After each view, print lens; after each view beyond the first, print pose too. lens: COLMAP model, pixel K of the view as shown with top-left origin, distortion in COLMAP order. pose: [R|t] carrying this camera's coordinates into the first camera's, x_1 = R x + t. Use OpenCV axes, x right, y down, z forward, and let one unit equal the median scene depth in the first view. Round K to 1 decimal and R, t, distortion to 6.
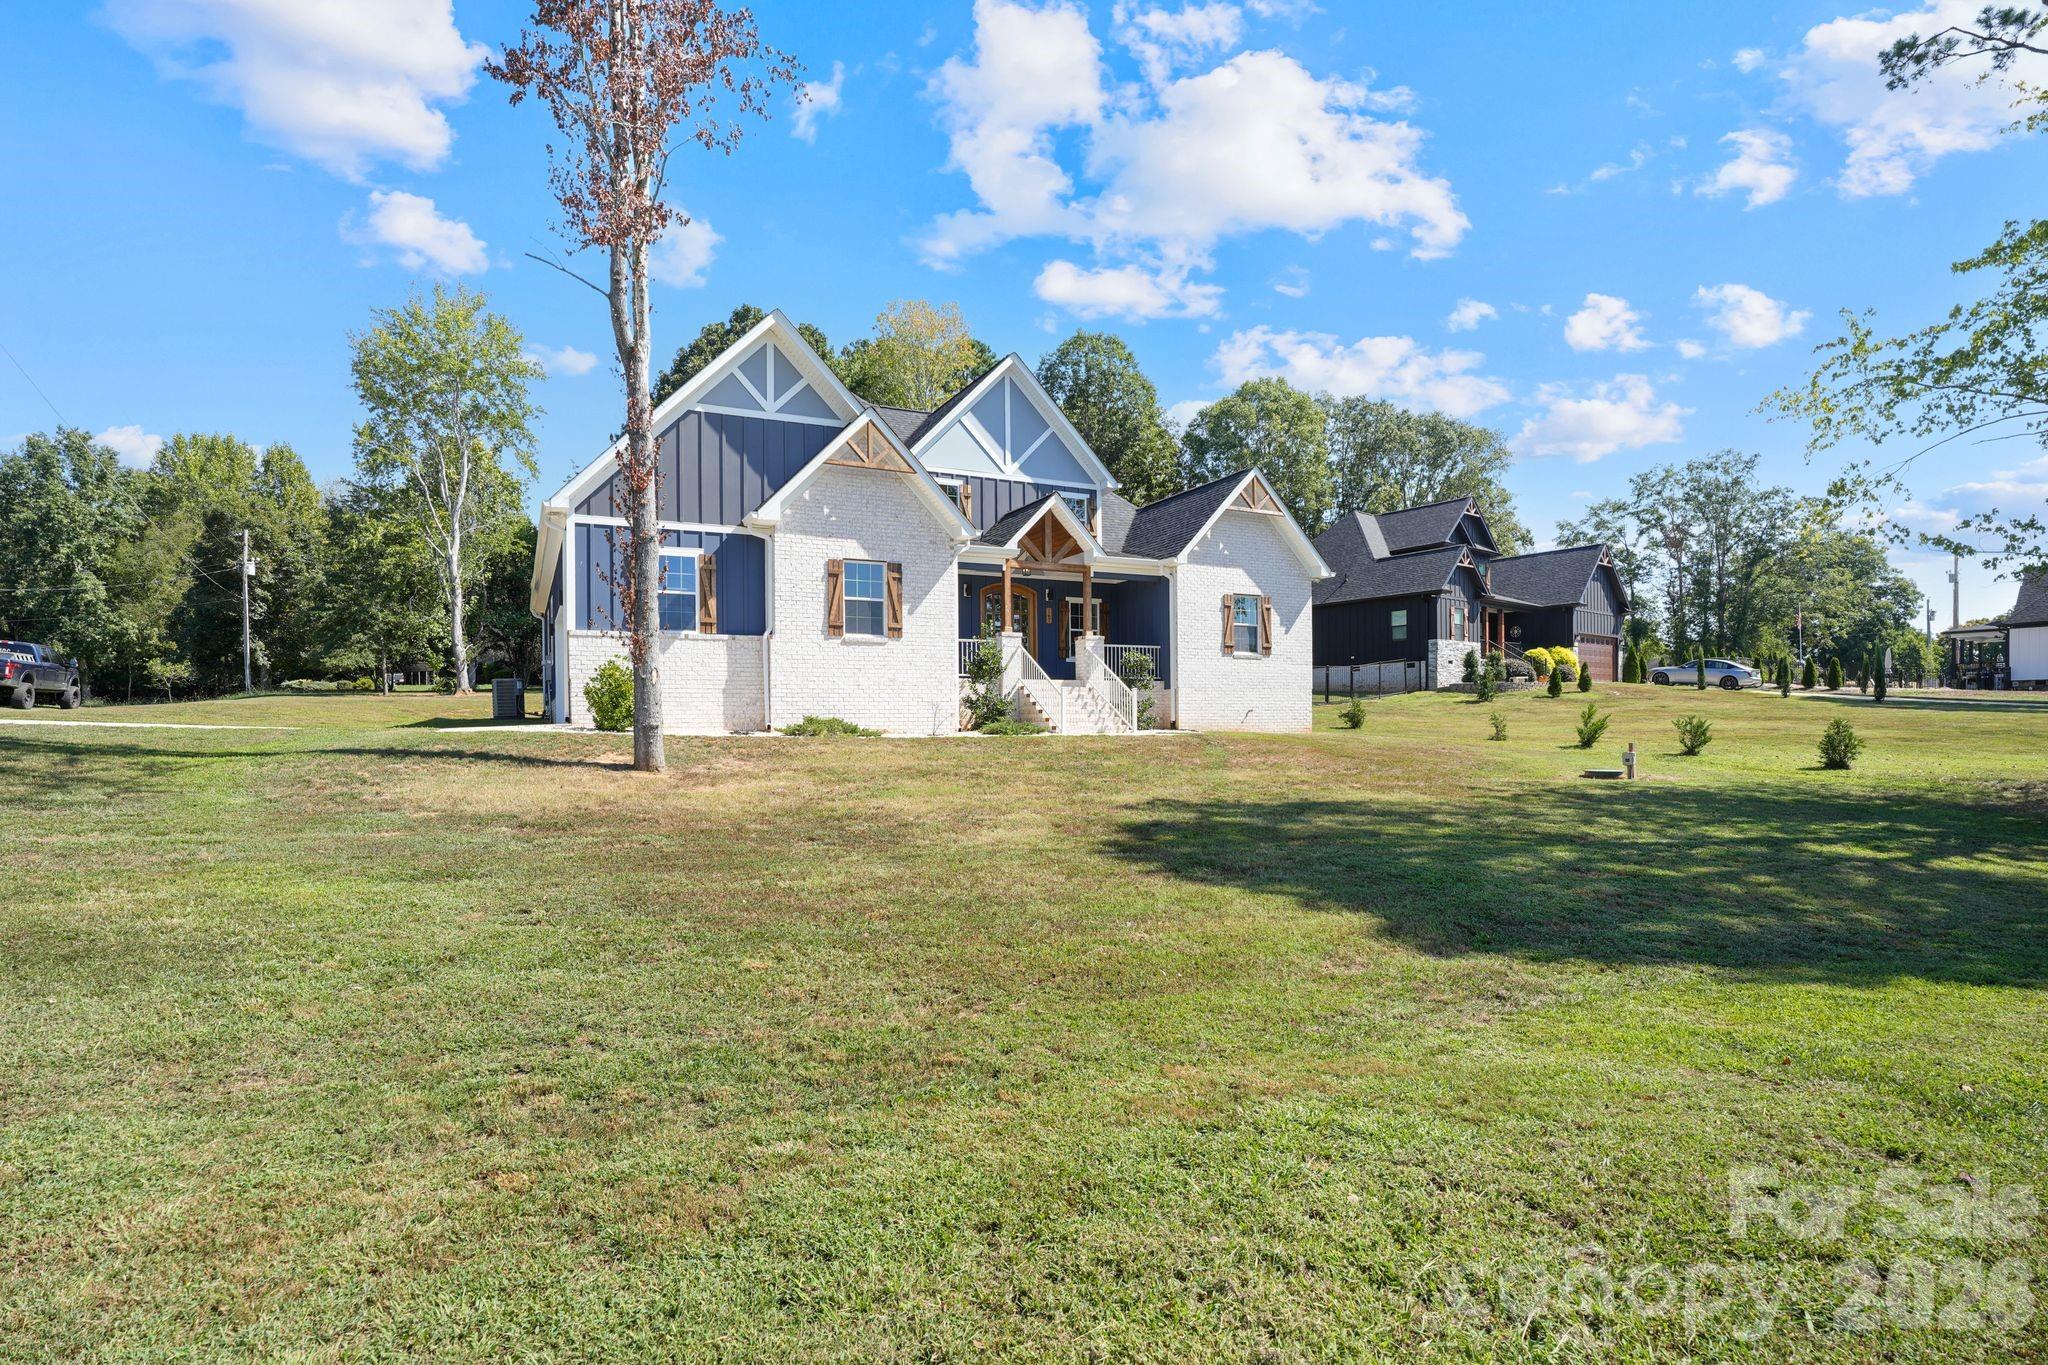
lens RADIAL K [[1043.4, 0, 1036.3], [0, 1043.4, 692.5], [0, 0, 1]] dist [-0.056787, 0.000255]
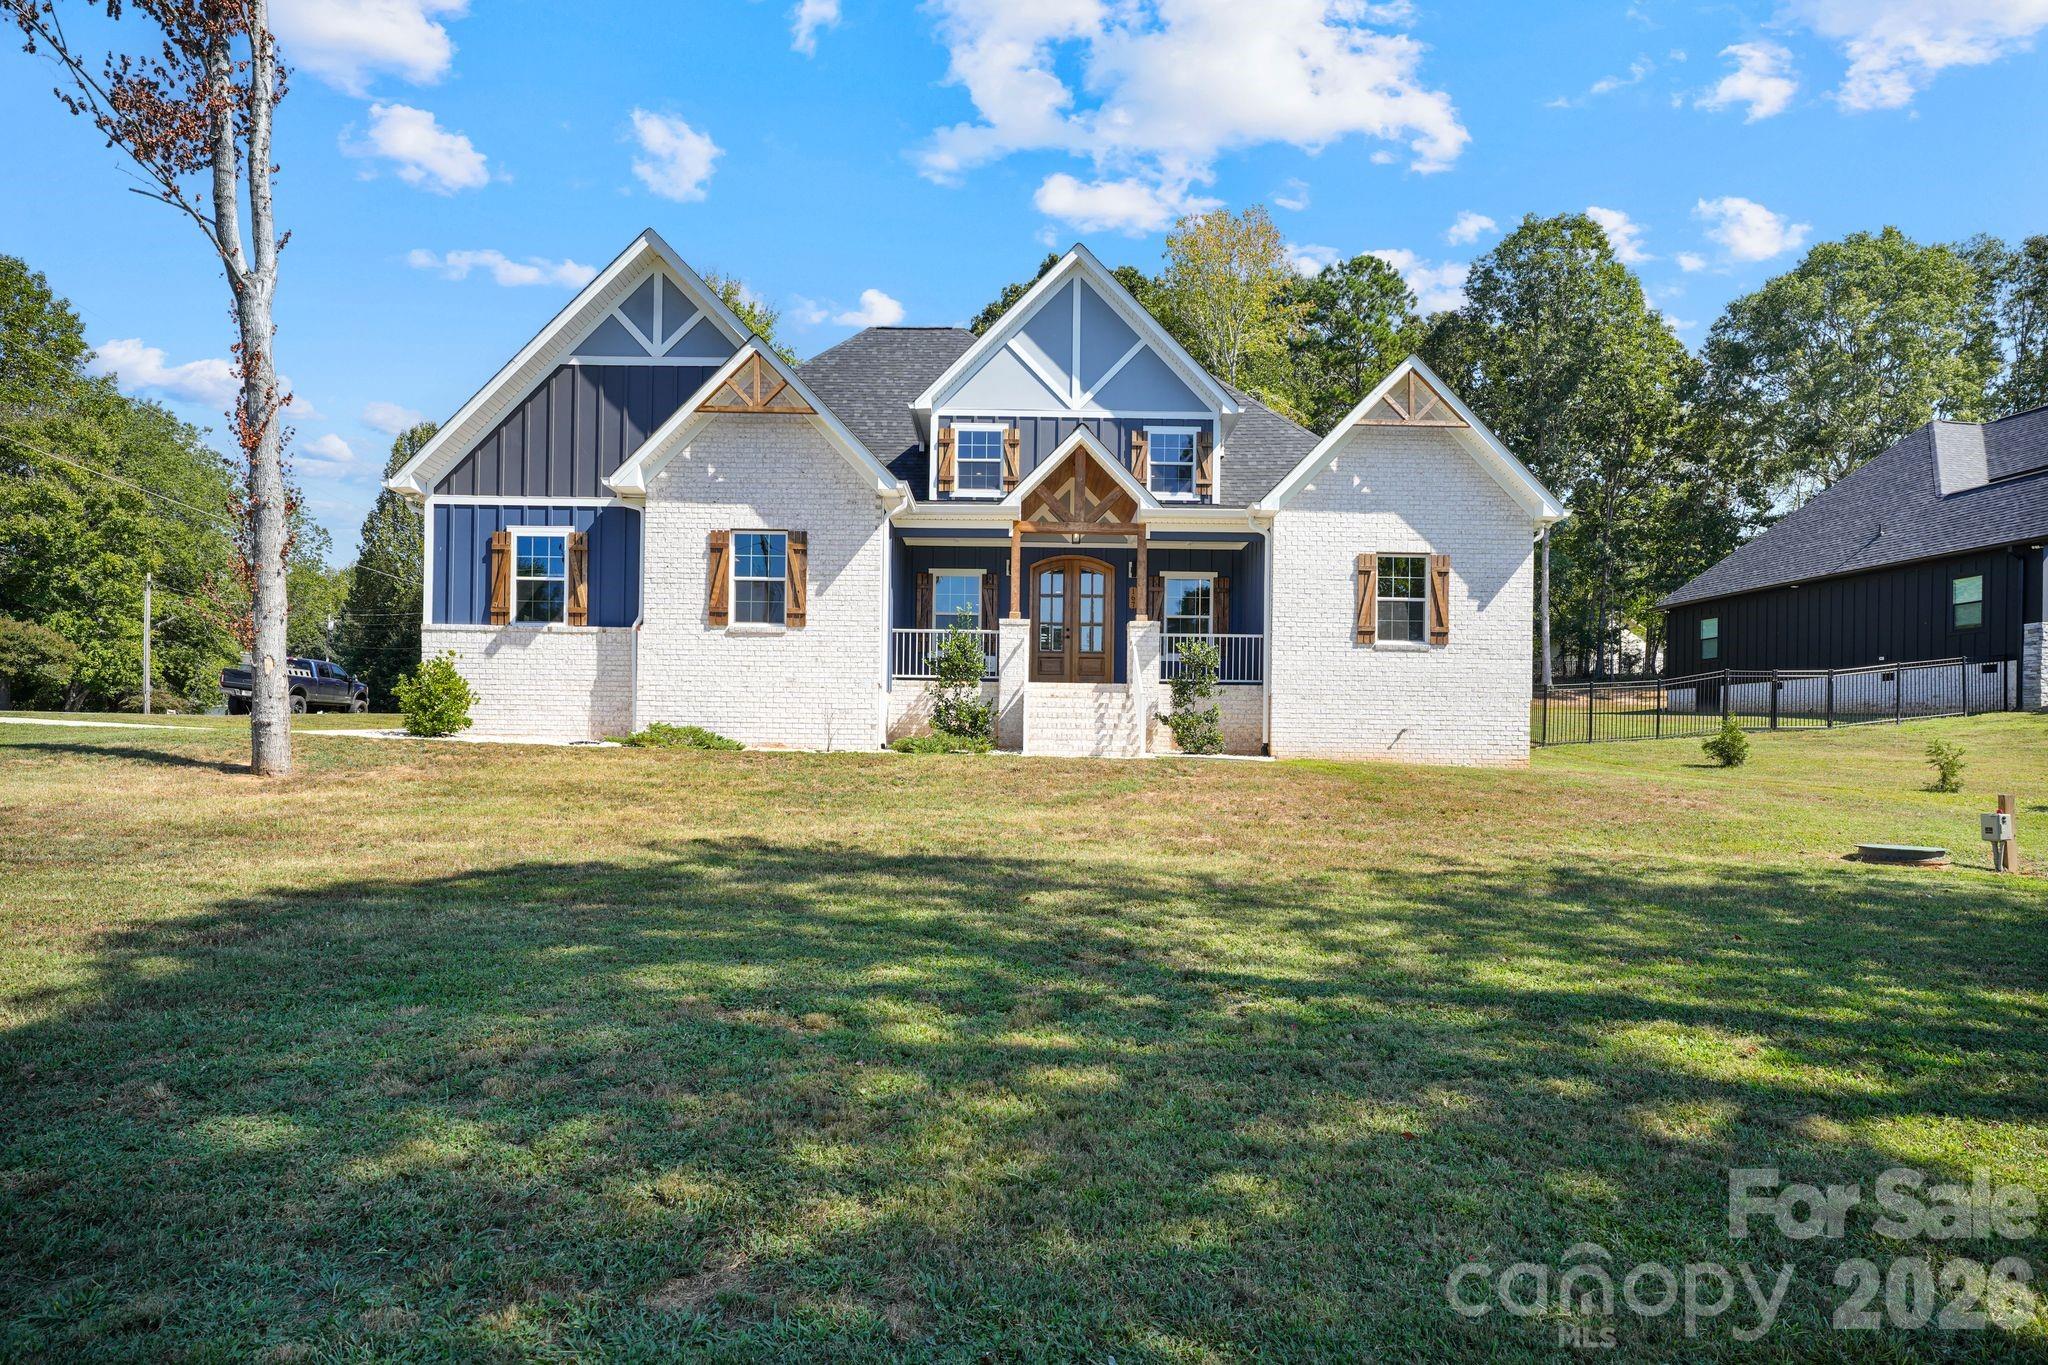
lens RADIAL K [[1231.1, 0, 1014.7], [0, 1231.1, 710.1], [0, 0, 1]] dist [0.002986, 0.003142]
pose [[0.884051, 0.002790, -0.467382, 0.438949], [-0.007675, 0.999934, -0.008549, 0.016938], [0.467327, 0.011145, 0.884014, 0.257179]]
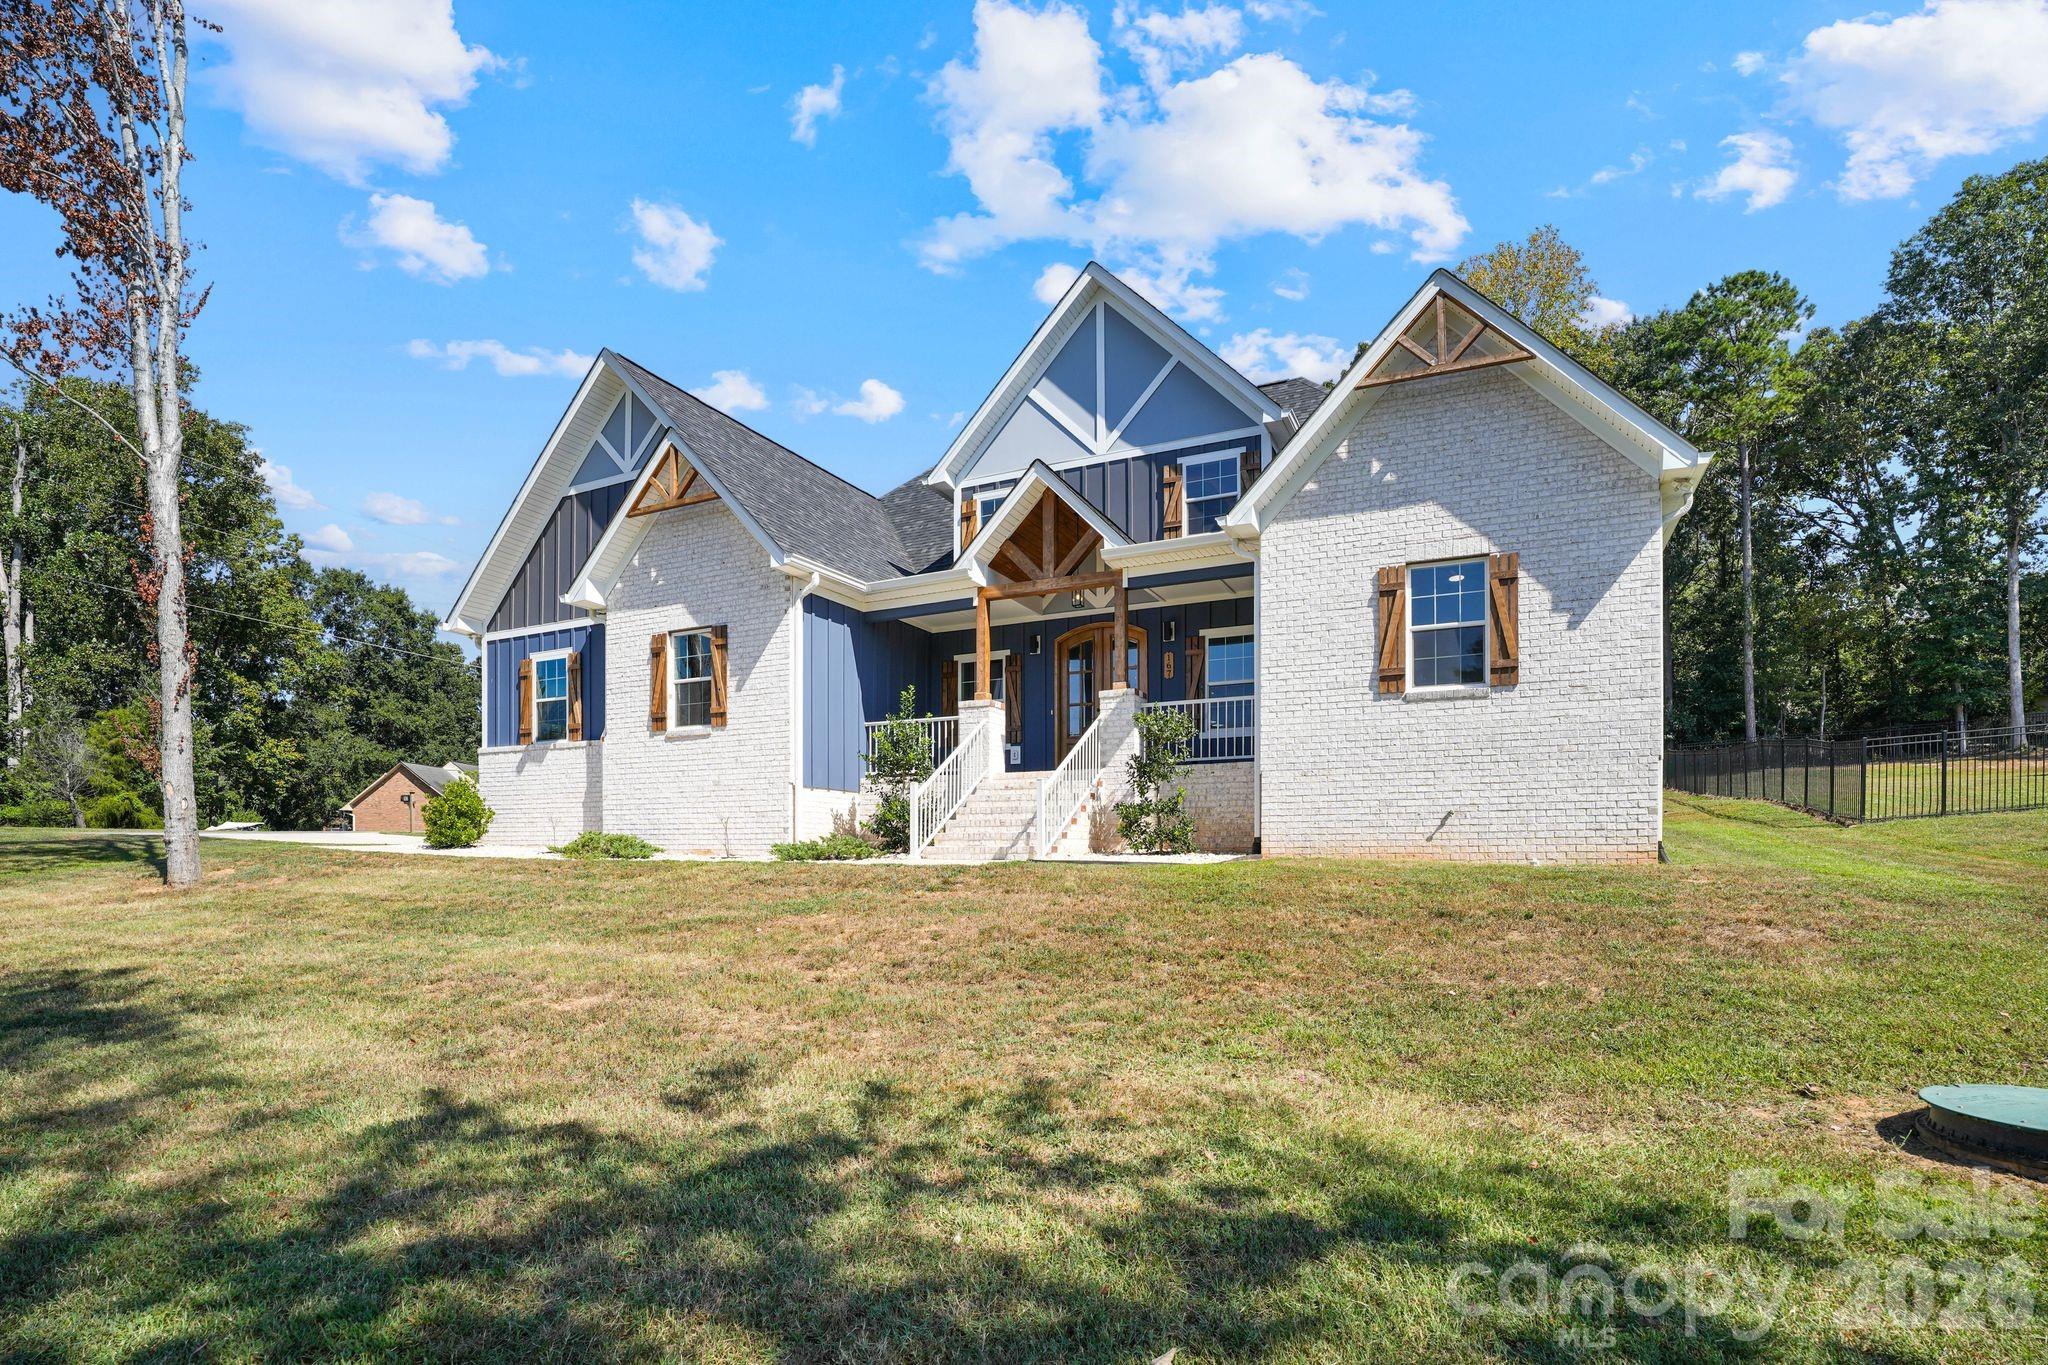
lens RADIAL K [[1011.0, 0, 1010.4], [0, 1011.0, 821.6], [0, 0, 1]] dist [-0.039967, 0.001134]
pose [[0.580351, -0.013774, -0.814250, 0.559960], [0.025055, 0.999686, 0.000947, 0.019441], [0.813981, -0.020951, 0.580514, 0.746260]]
